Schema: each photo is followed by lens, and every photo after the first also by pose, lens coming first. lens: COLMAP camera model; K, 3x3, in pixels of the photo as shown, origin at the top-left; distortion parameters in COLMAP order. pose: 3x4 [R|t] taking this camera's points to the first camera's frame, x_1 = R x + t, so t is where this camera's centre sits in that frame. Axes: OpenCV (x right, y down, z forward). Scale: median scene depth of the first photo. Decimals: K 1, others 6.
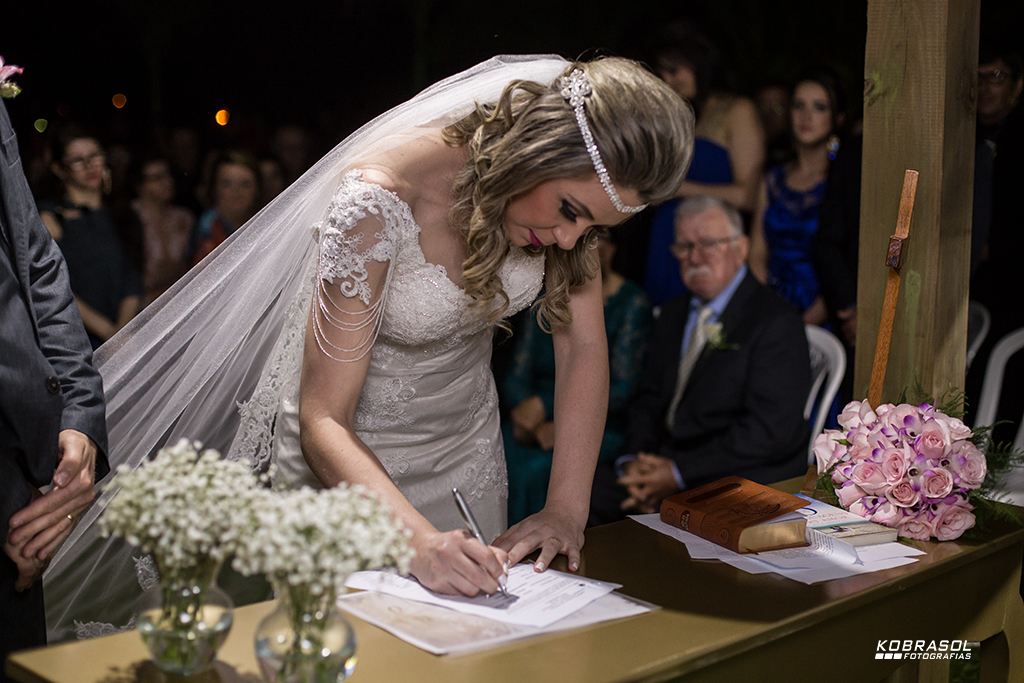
lens RADIAL K [[1515.1, 0, 516.5], [0, 1515.1, 347.9], [0, 0, 1]] dist [-0.149612, 0.000000]
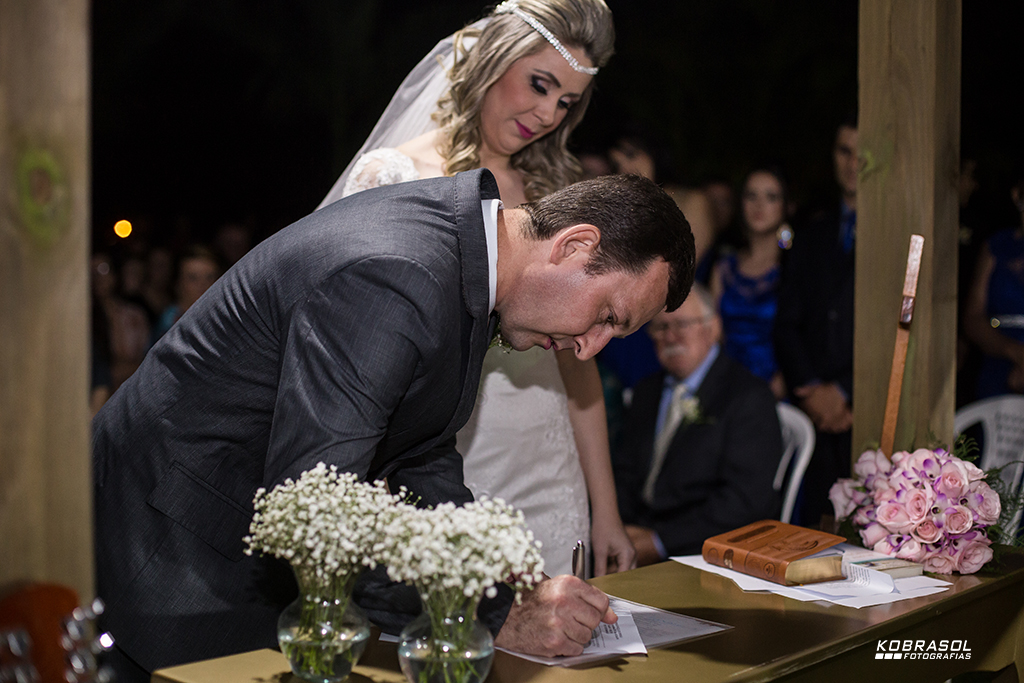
lens RADIAL K [[1515.1, 0, 508.7], [0, 1515.1, 339.0], [0, 0, 1]] dist [-0.149612, 0.000000]
pose [[0.998302, -0.005575, 0.057976, -0.102483], [0.009963, 0.997082, -0.075681, 0.037944], [-0.057385, 0.076130, 0.995445, -0.061089]]
